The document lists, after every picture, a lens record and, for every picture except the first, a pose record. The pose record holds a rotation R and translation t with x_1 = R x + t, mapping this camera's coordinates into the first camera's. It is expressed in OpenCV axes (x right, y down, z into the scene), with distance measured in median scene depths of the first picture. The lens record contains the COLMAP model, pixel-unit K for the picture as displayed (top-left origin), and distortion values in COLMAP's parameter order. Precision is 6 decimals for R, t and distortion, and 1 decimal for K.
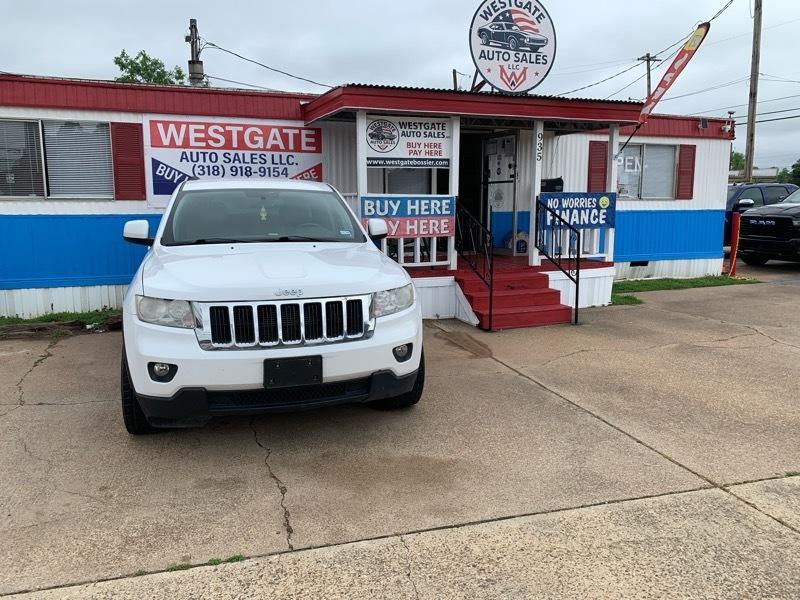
lens RADIAL K [[608.9, 0, 398.3], [0, 608.9, 295.9], [0, 0, 1]] dist [0.013495, -0.008259]
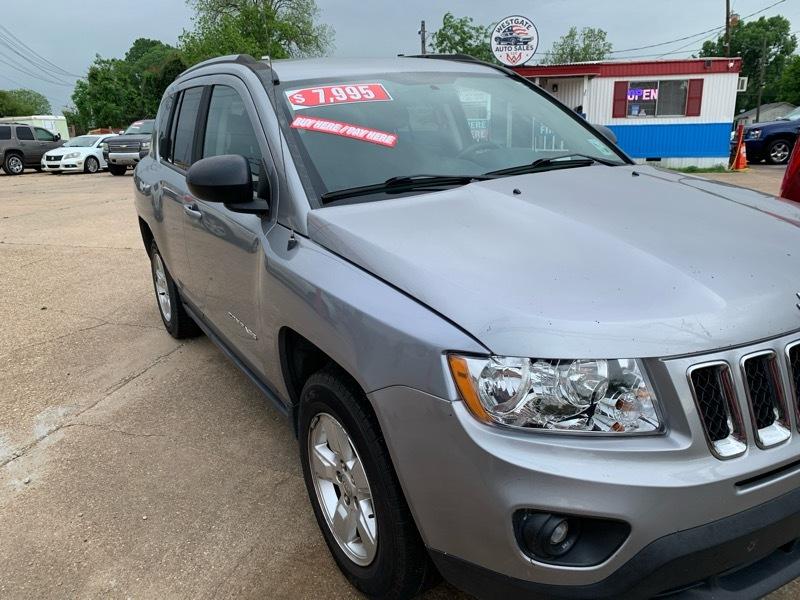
lens RADIAL K [[608.9, 0, 400.2], [0, 608.9, 302.8], [0, 0, 1]] dist [0.013495, -0.008259]
pose [[0.864947, 0.115364, -0.488425, 0.958275], [-0.060217, 0.990047, 0.127207, 0.226066], [0.498238, -0.080616, 0.863284, -1.055498]]
